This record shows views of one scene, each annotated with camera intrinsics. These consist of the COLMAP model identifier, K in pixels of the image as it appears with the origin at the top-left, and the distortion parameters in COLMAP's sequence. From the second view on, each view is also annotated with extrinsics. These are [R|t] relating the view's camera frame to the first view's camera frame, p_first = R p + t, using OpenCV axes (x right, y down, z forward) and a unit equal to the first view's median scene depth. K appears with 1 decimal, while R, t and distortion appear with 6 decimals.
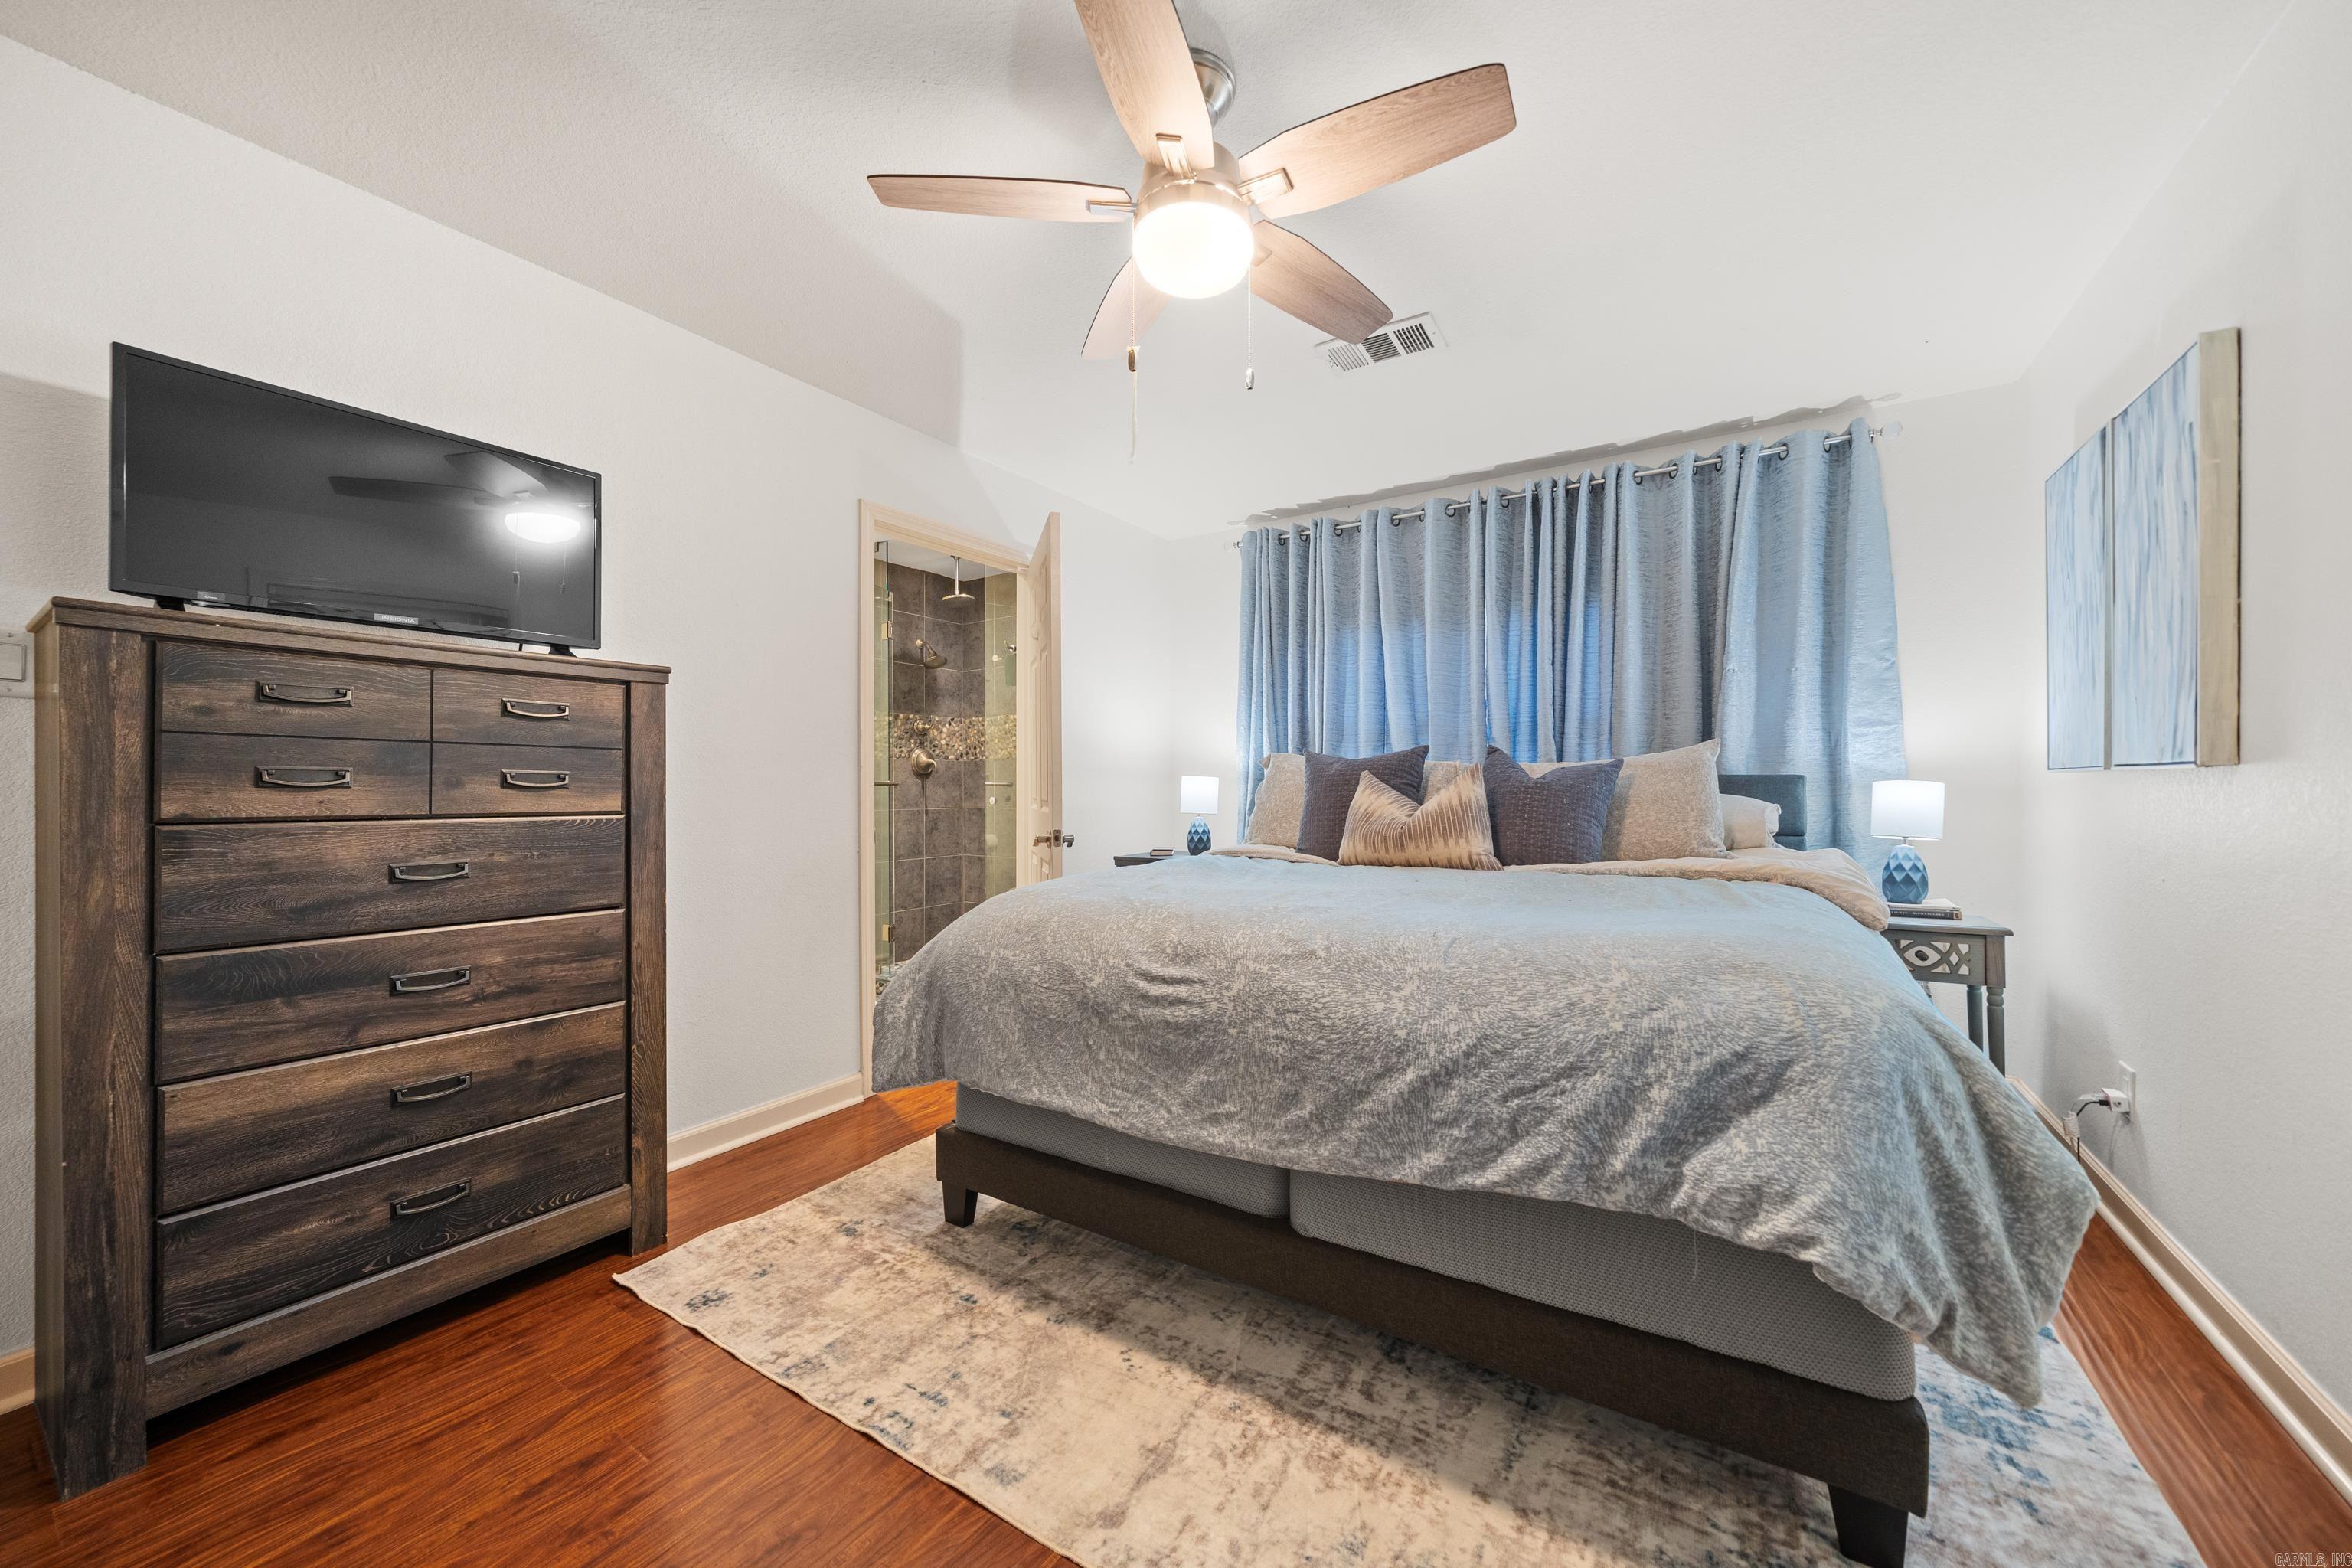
lens RADIAL K [[816.4, 0, 1171.0], [0, 816.4, 783.5], [0, 0, 1]] dist [-0.008101, 0.000645]
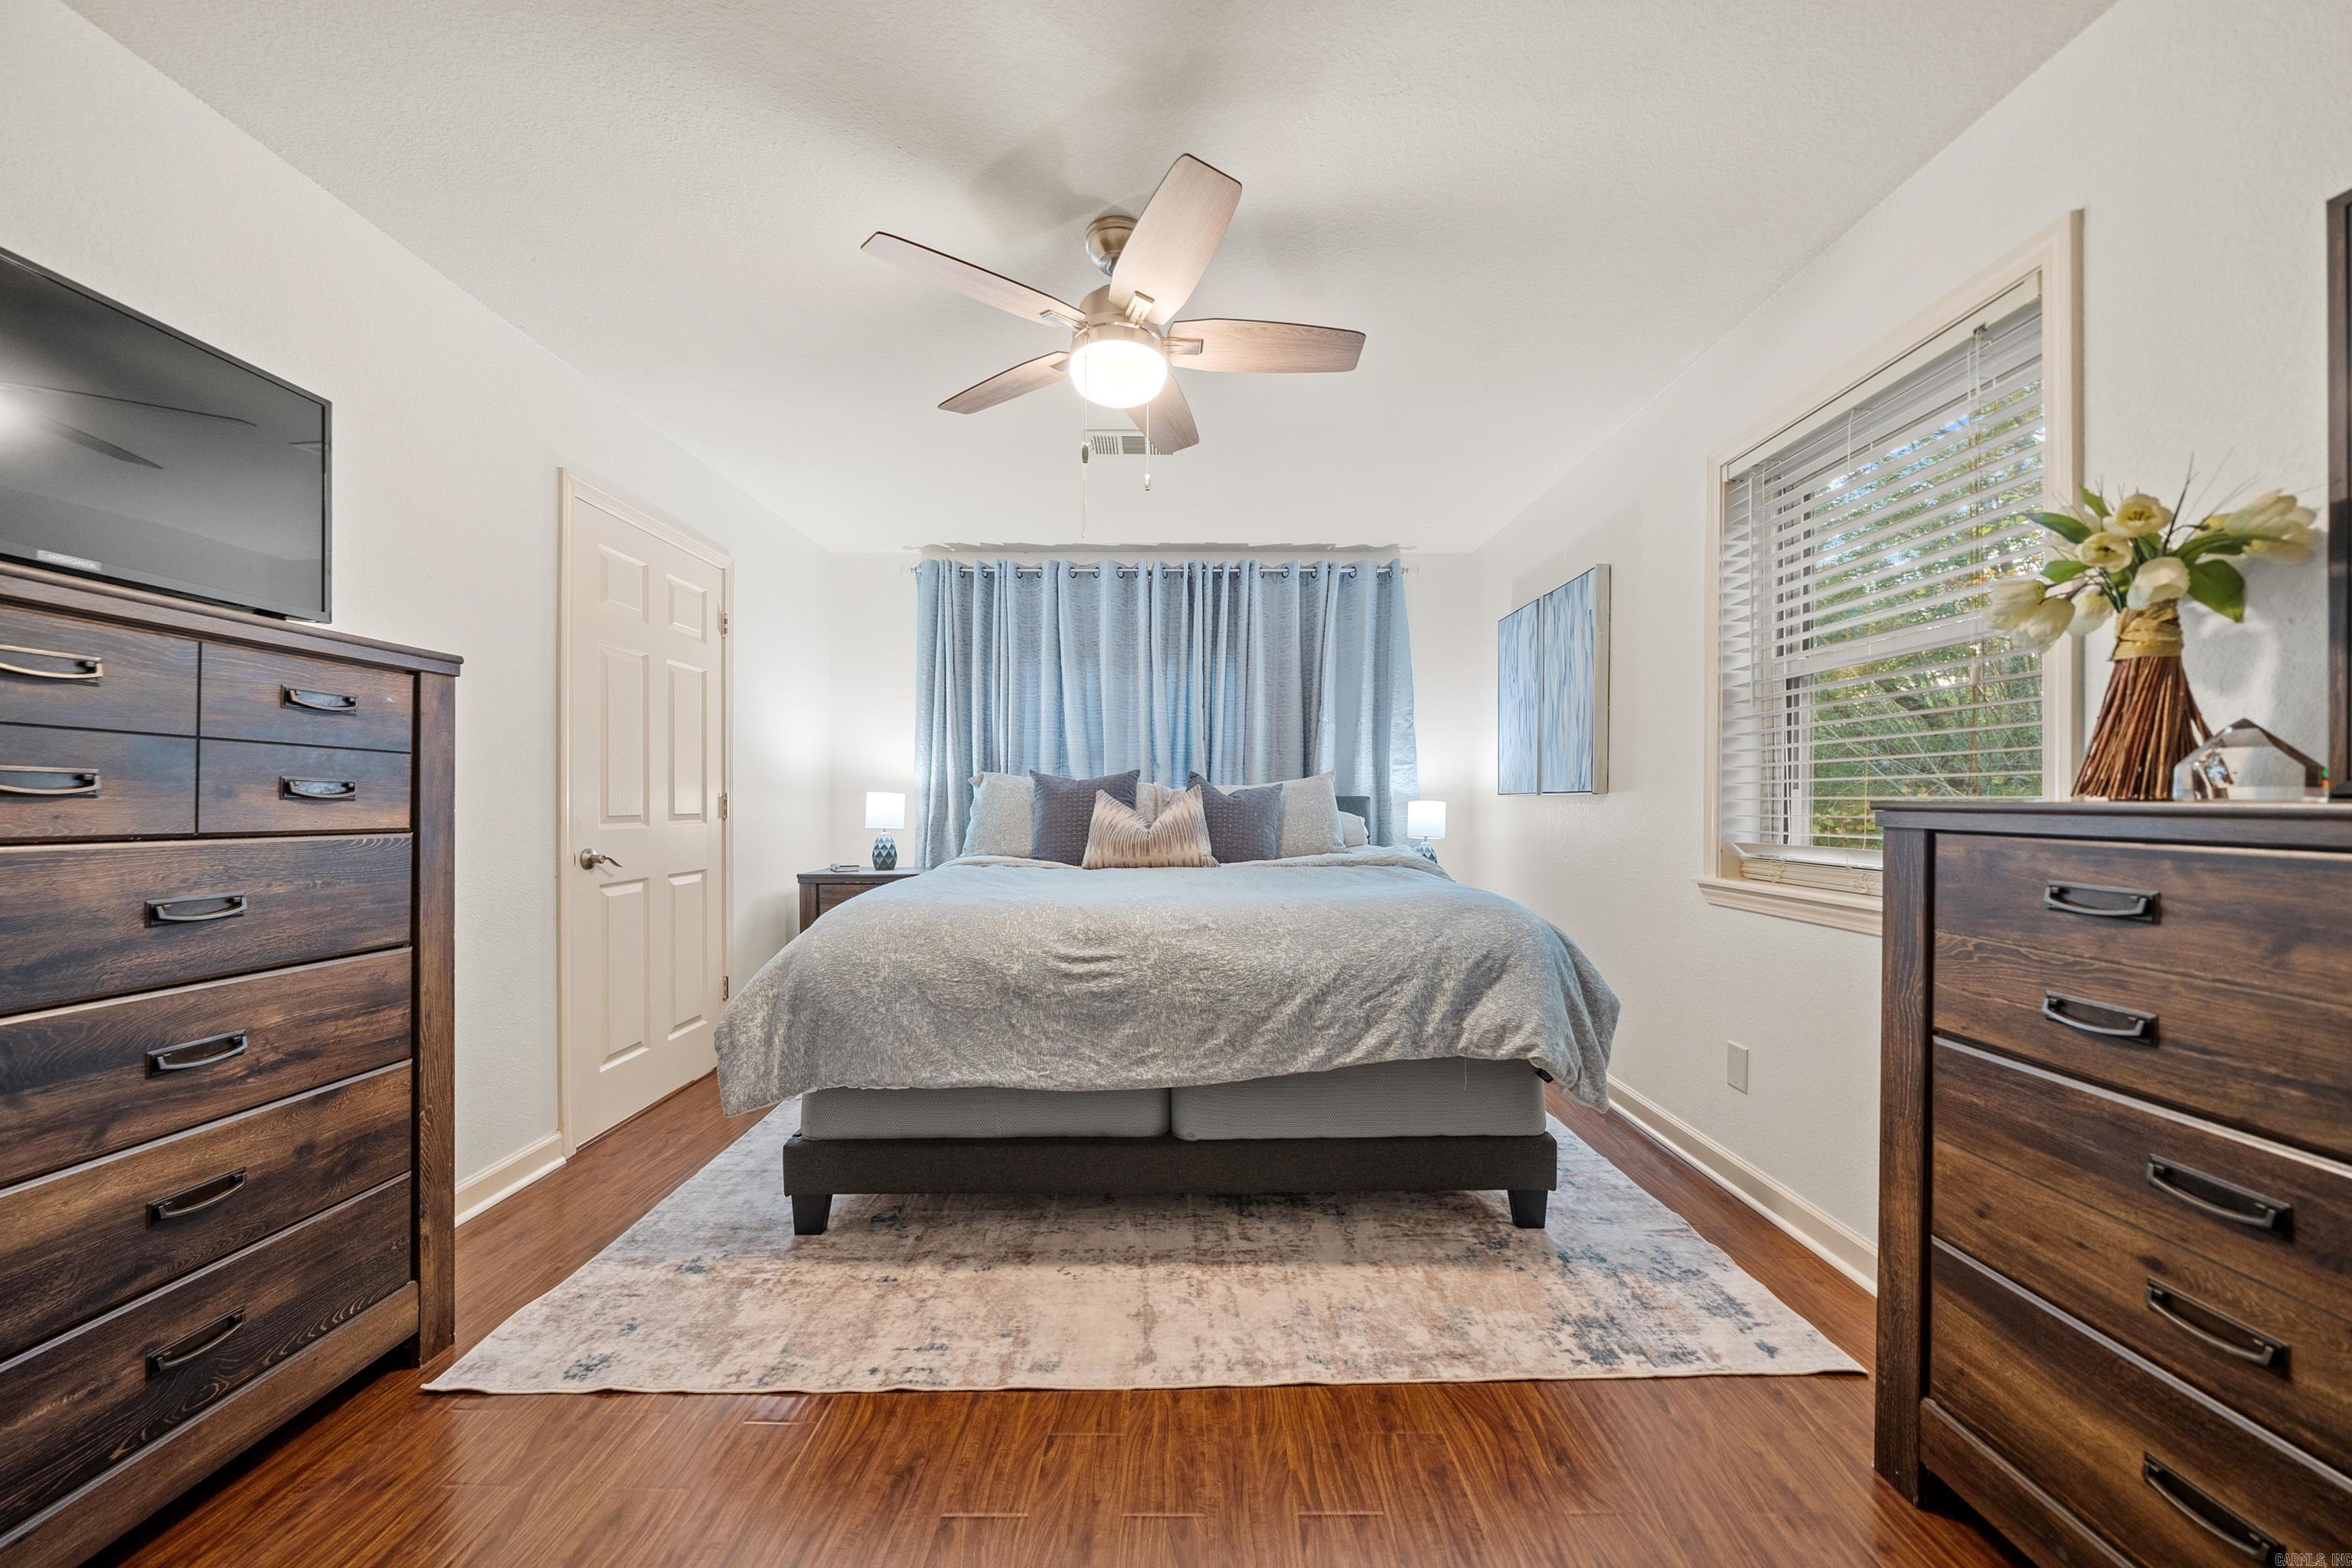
lens RADIAL K [[816.4, 0, 1121.5], [0, 816.4, 804.7], [0, 0, 1]] dist [-0.008101, 0.000645]
pose [[0.865367, 0.003636, 0.501126, -0.513372], [-0.005978, 0.999977, 0.003067, 0.003632], [-0.501104, -0.005650, 0.865369, -0.076649]]
